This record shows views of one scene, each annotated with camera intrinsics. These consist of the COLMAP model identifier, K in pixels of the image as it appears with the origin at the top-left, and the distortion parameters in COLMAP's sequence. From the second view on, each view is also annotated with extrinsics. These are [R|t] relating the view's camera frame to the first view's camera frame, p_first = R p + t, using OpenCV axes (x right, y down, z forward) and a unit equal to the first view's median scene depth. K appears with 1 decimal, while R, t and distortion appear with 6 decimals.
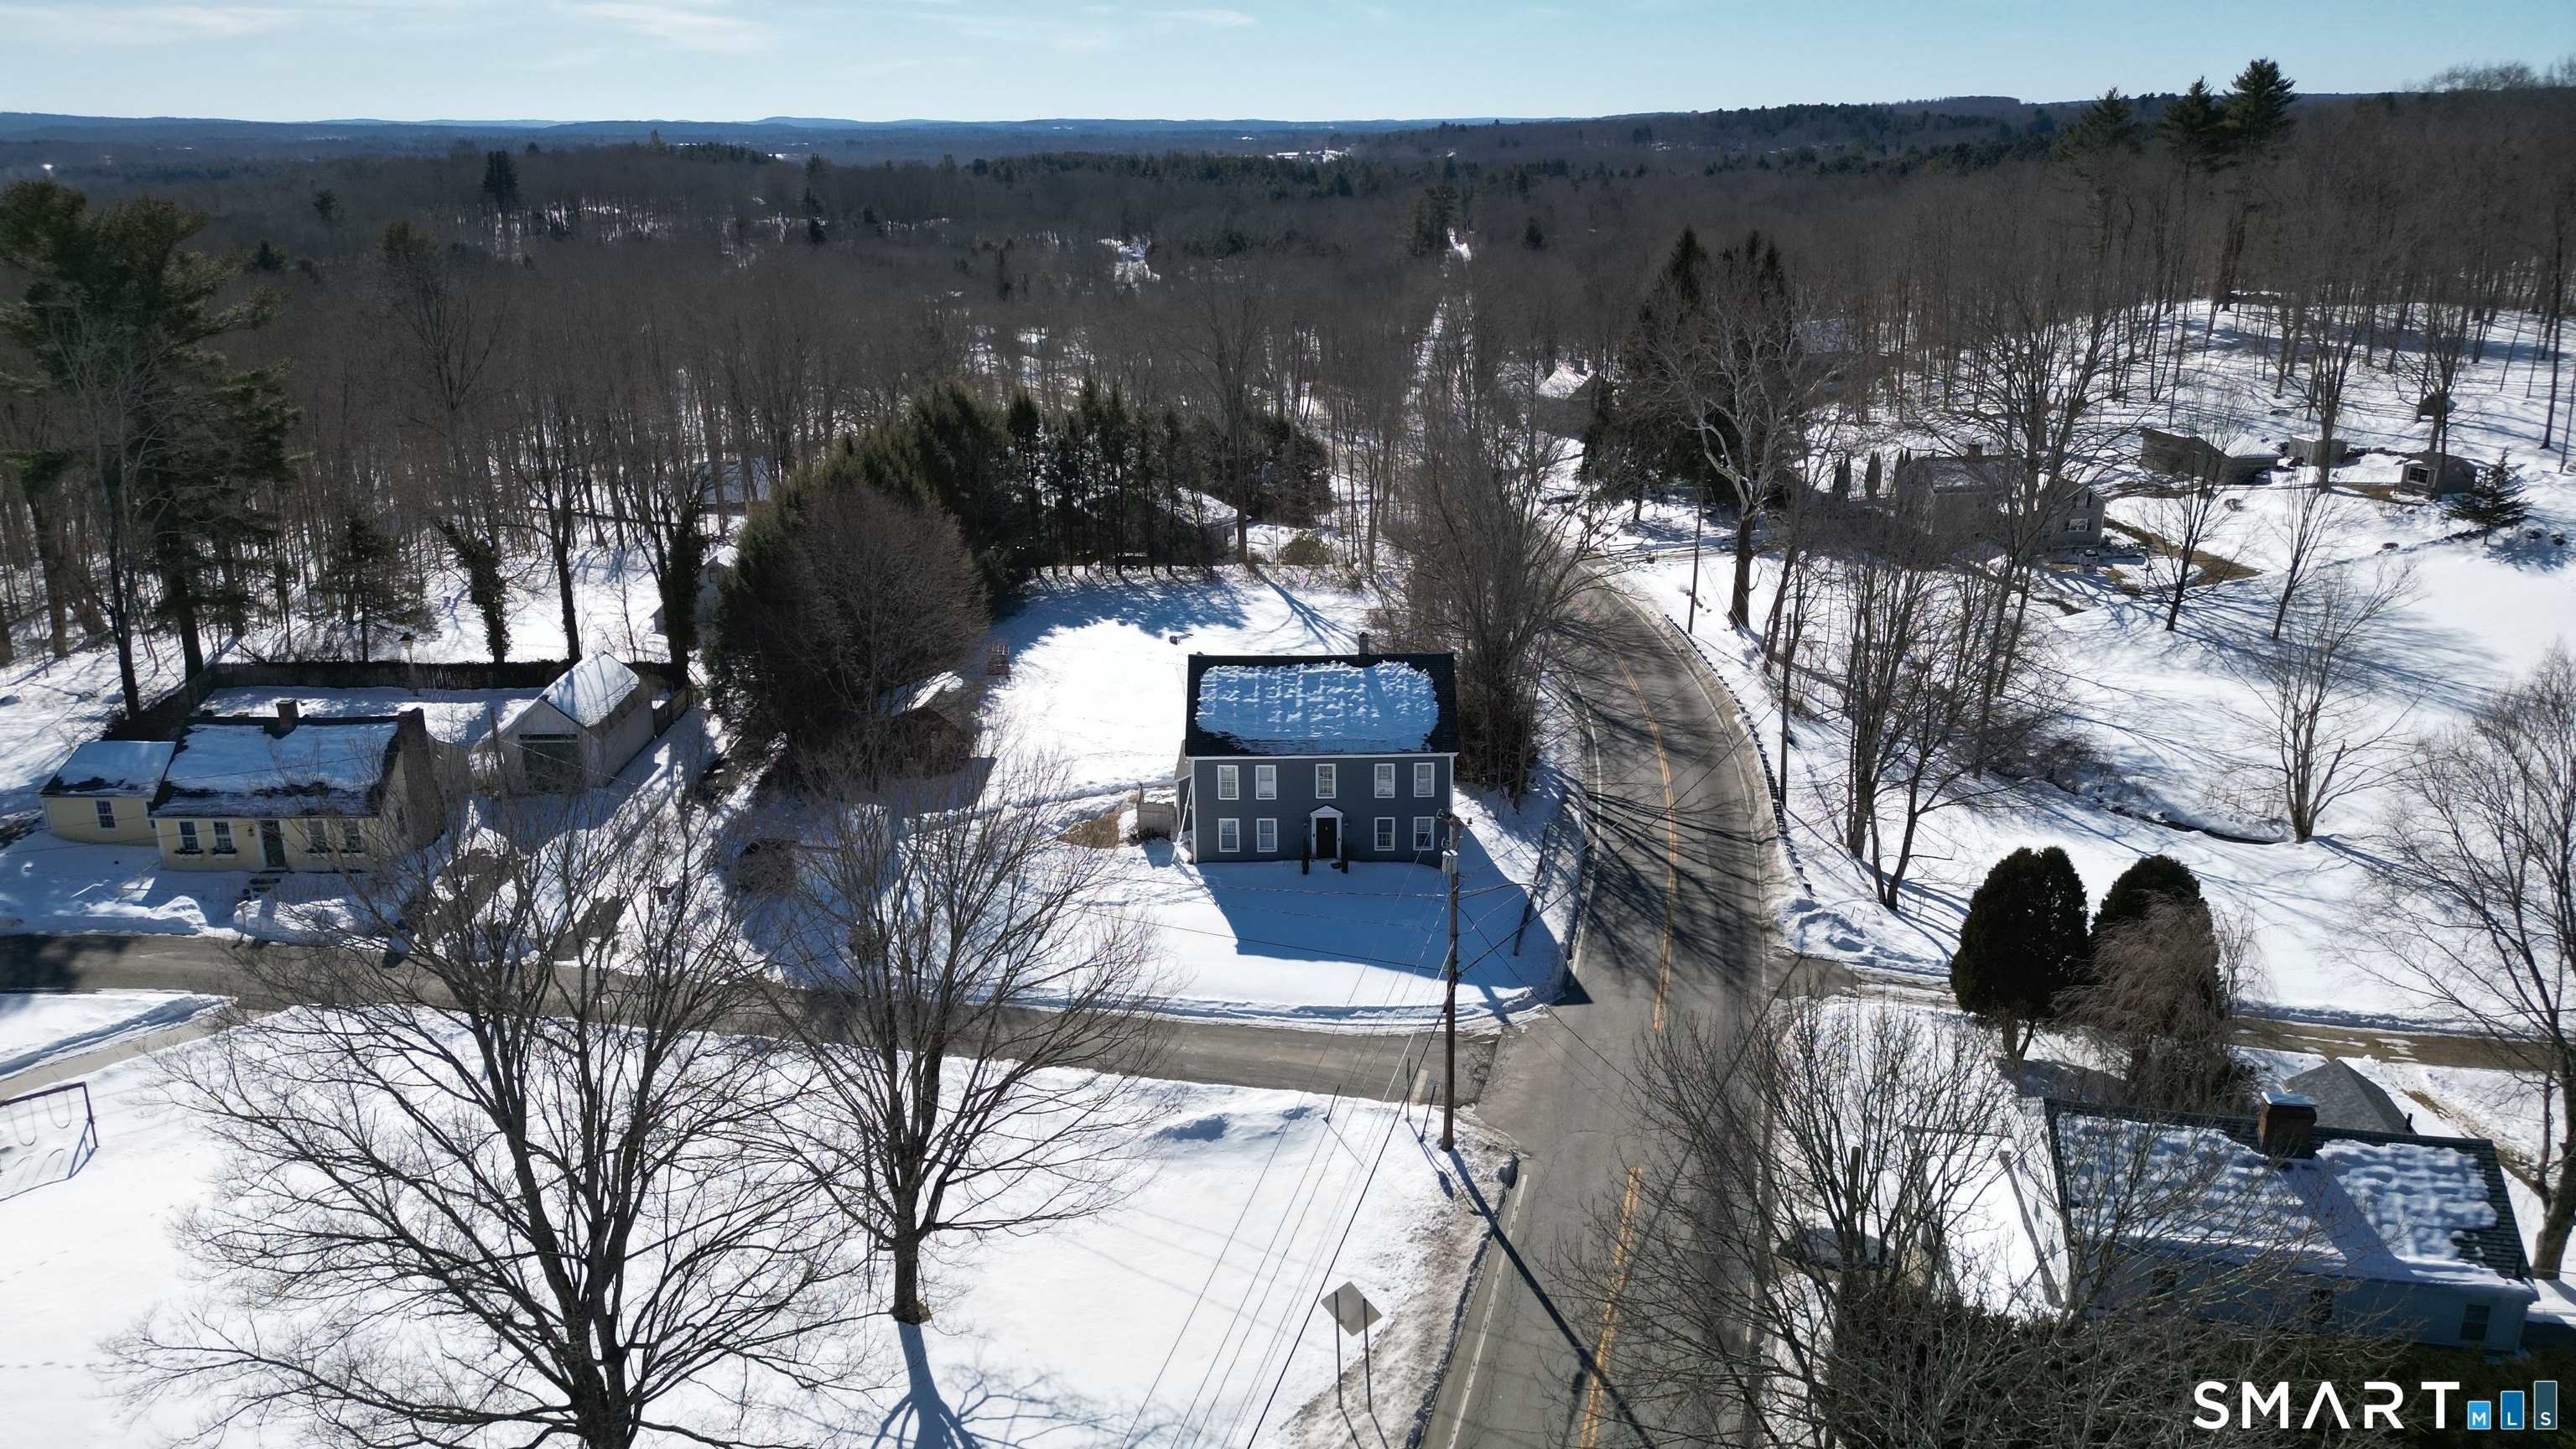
lens RADIAL K [[1796.9, 0, 1288.0], [0, 1796.9, 724.5], [0, 0, 1]] dist [0.078425, -0.063046]
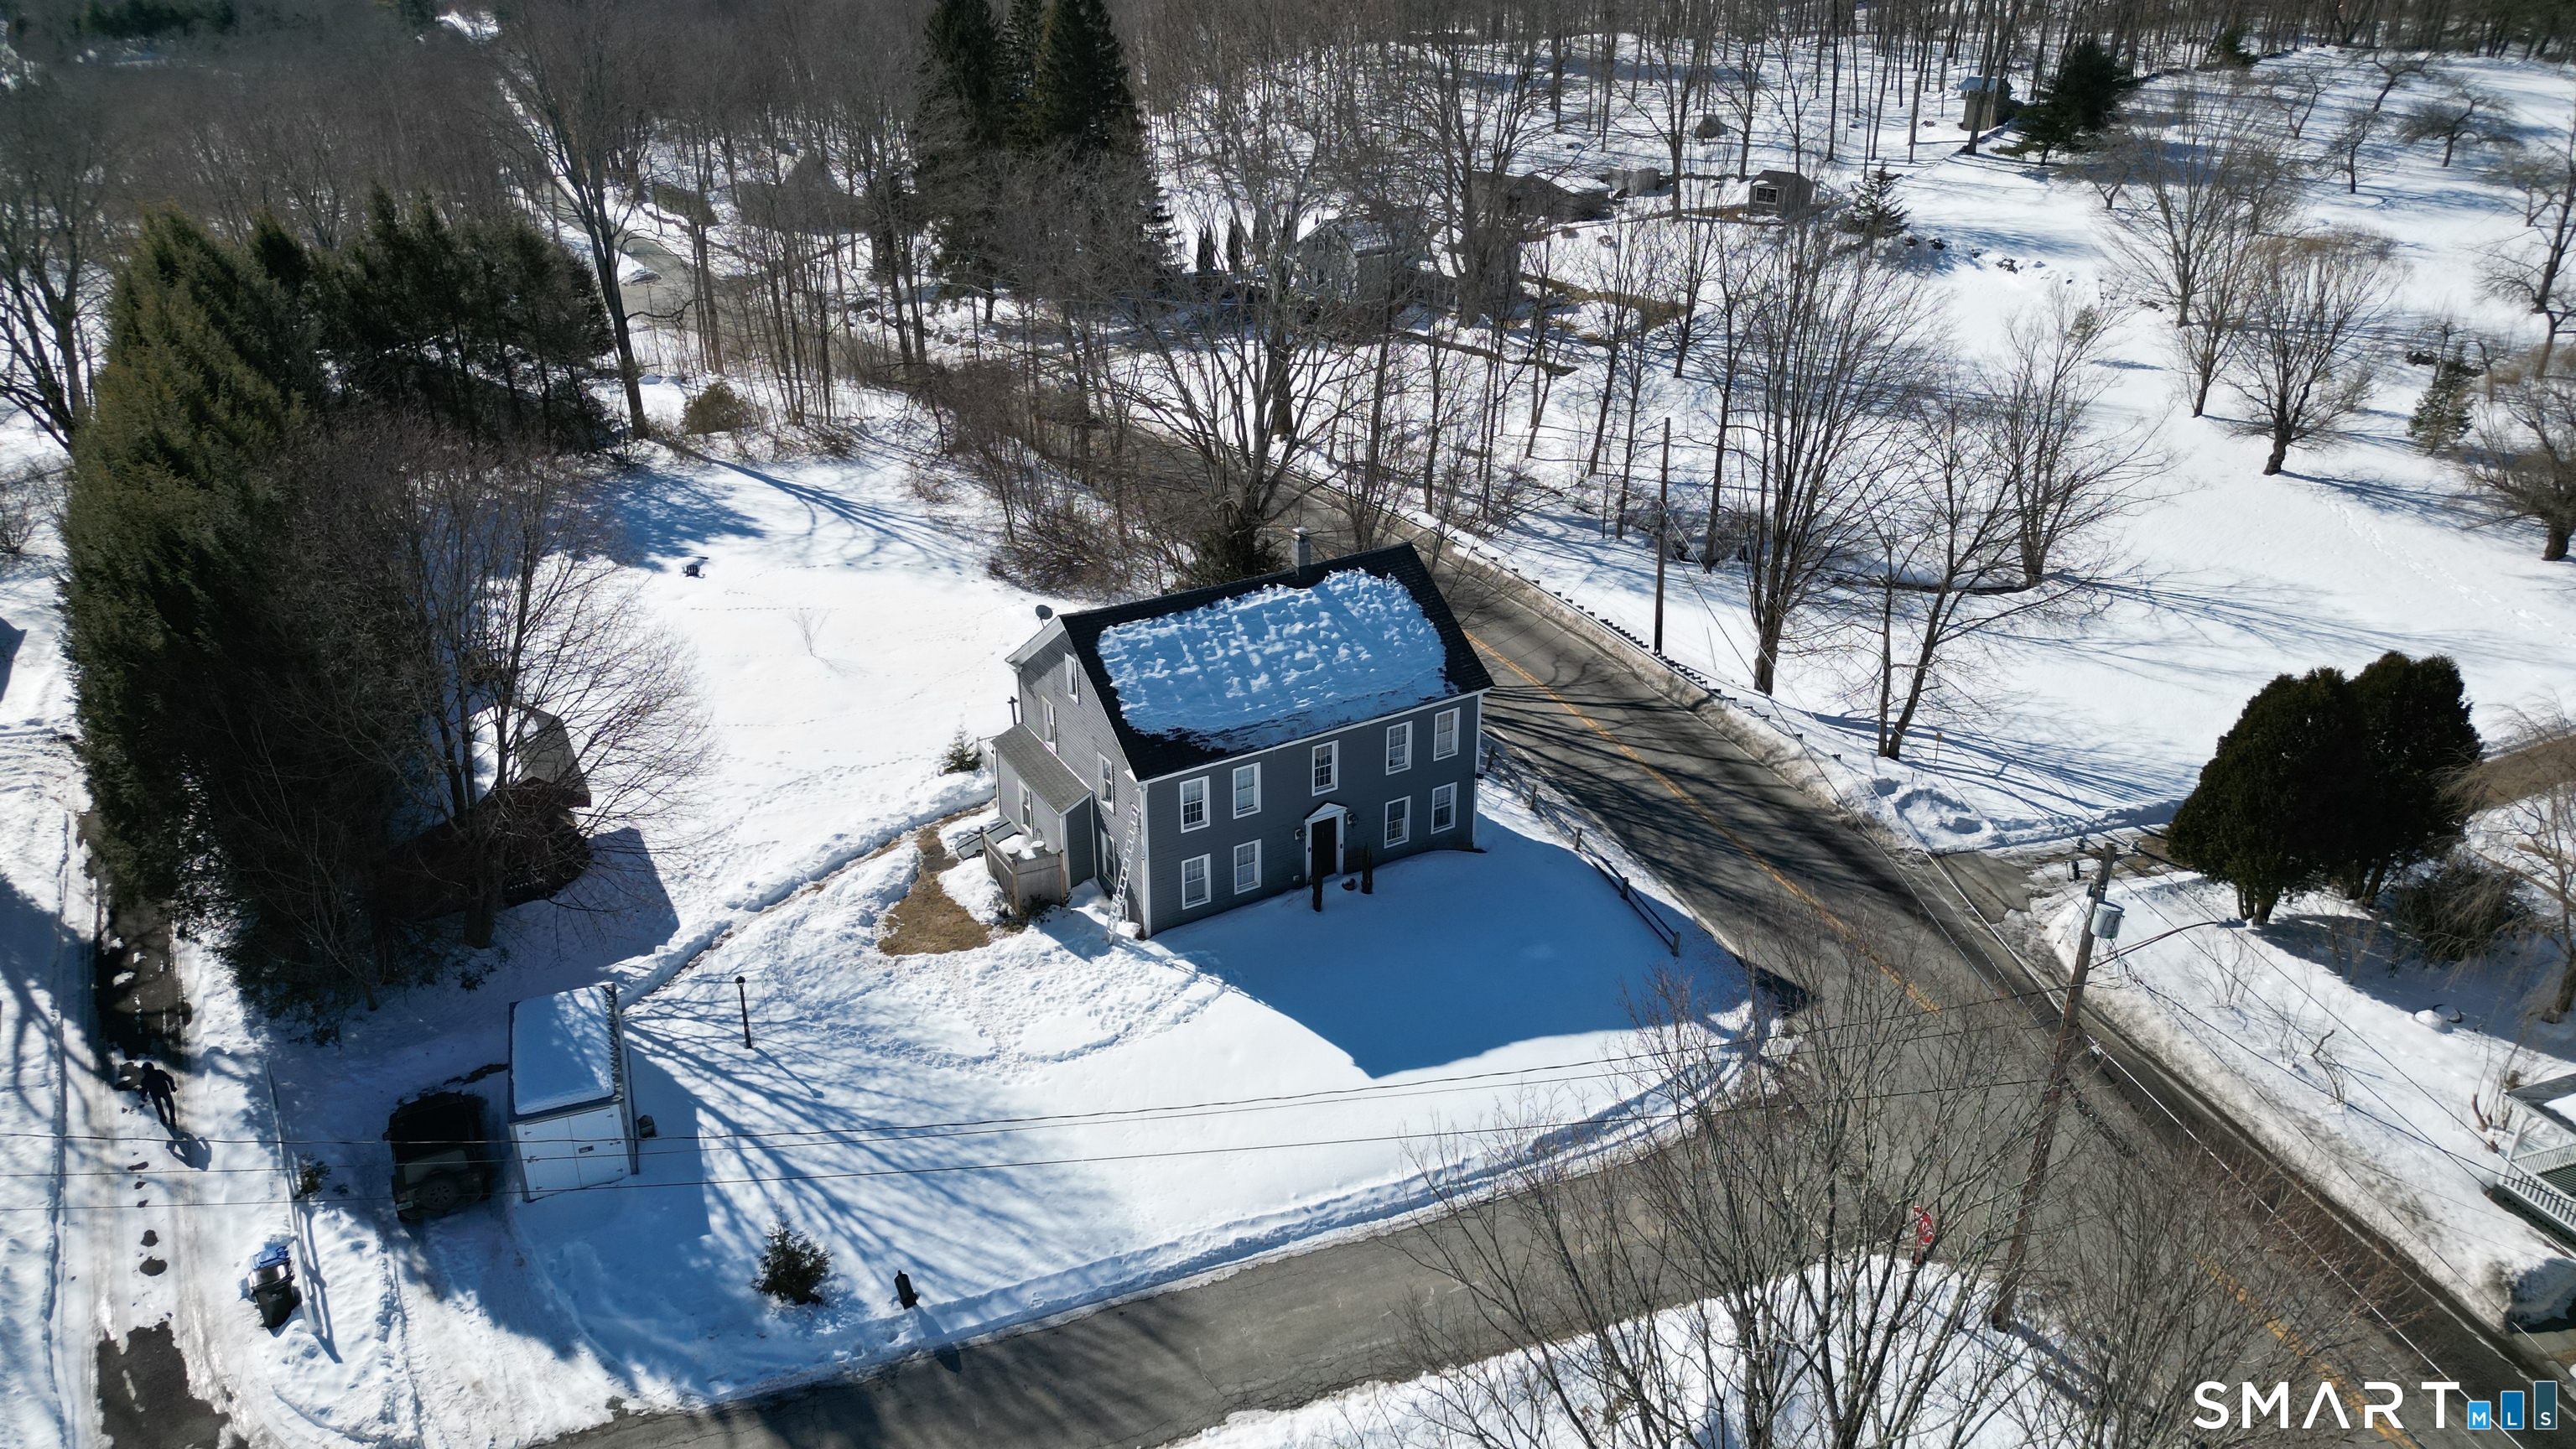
lens RADIAL K [[1796.9, 0, 1288.0], [0, 1796.9, 724.5], [0, 0, 1]] dist [0.078425, -0.063046]
pose [[0.860239, -0.213831, 0.462887, -0.290479], [0.159109, 0.975059, 0.154738, -0.087929], [-0.484430, -0.059462, 0.872807, 0.420316]]
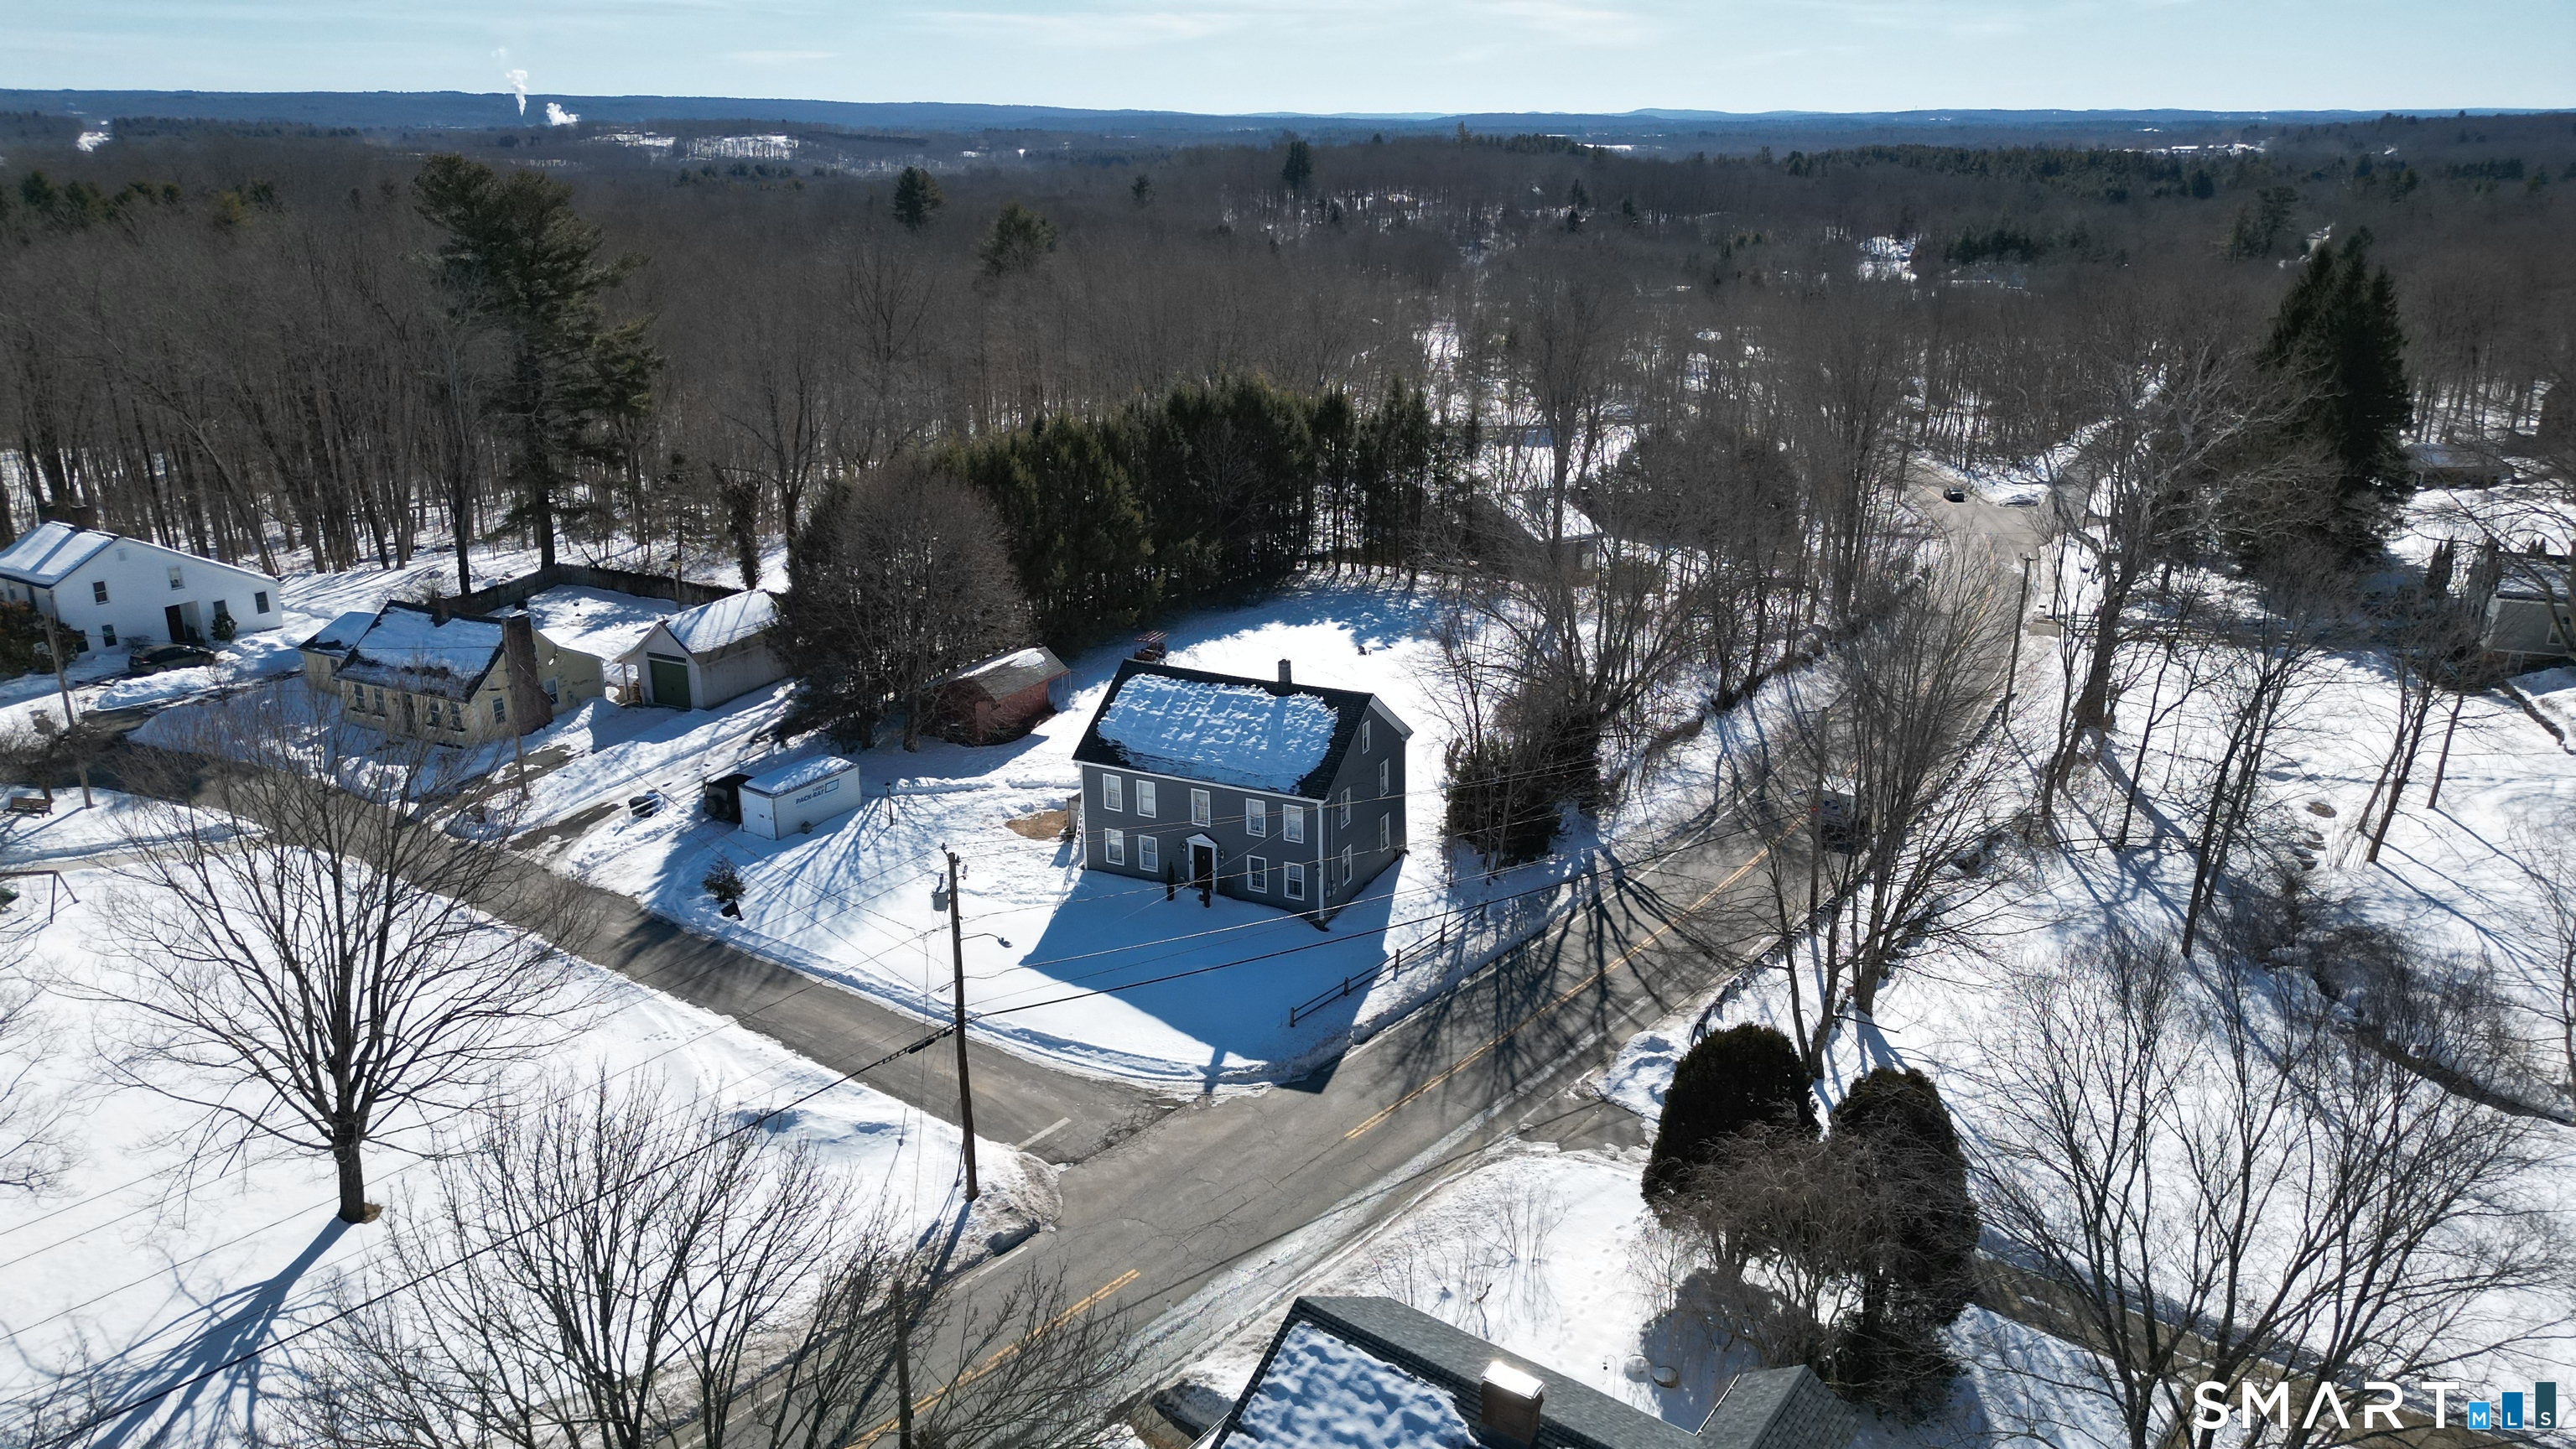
lens RADIAL K [[1796.9, 0, 1288.0], [0, 1796.9, 724.5], [0, 0, 1]] dist [0.078425, -0.063046]
pose [[0.902675, 0.147427, -0.404281, 0.435444], [-0.145742, 0.988699, 0.035133, -0.051673], [0.404891, 0.027207, 0.913960, 0.142388]]
